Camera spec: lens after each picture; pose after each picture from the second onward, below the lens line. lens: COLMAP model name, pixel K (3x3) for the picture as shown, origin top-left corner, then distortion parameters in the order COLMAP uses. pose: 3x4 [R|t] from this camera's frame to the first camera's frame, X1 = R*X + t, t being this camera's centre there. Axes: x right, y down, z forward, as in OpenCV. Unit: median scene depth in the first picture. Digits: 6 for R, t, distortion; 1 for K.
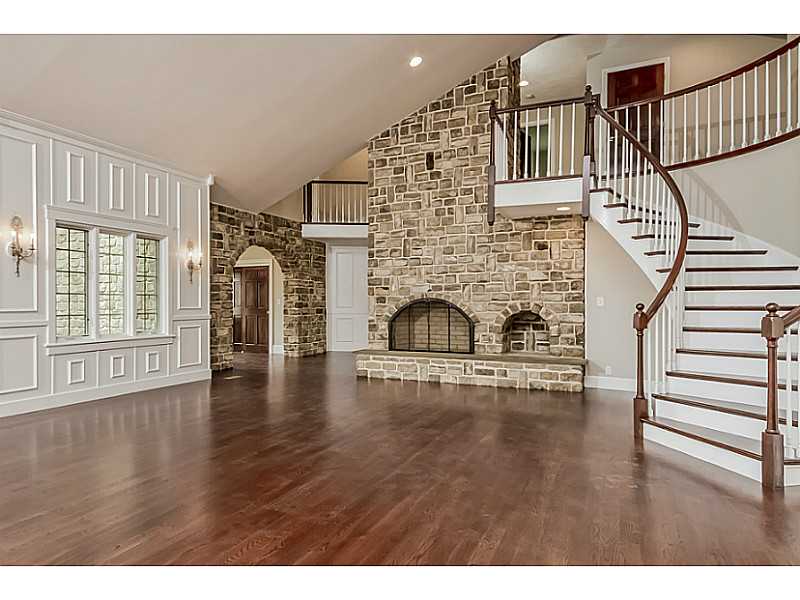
lens RADIAL K [[543.2, 0, 400.0], [0, 543.2, 300.0], [0, 0, 1]] dist [0.000562, -0.000071]
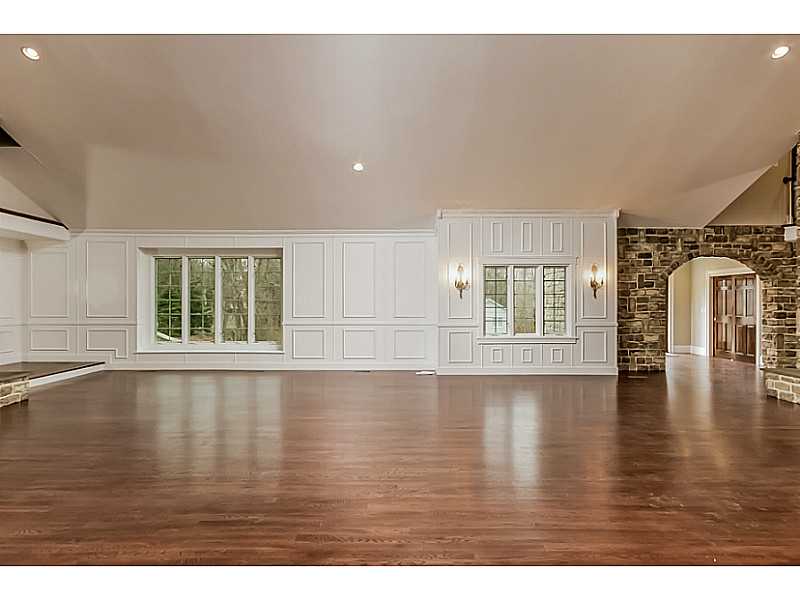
lens RADIAL K [[543.2, 0, 400.0], [0, 543.2, 300.0], [0, 0, 1]] dist [0.000562, -0.000071]
pose [[0.409108, 0.006442, -0.912463, 0.499995], [0.000736, 0.999972, 0.007390, -0.030259], [0.912486, -0.003695, 0.409092, 0.042635]]
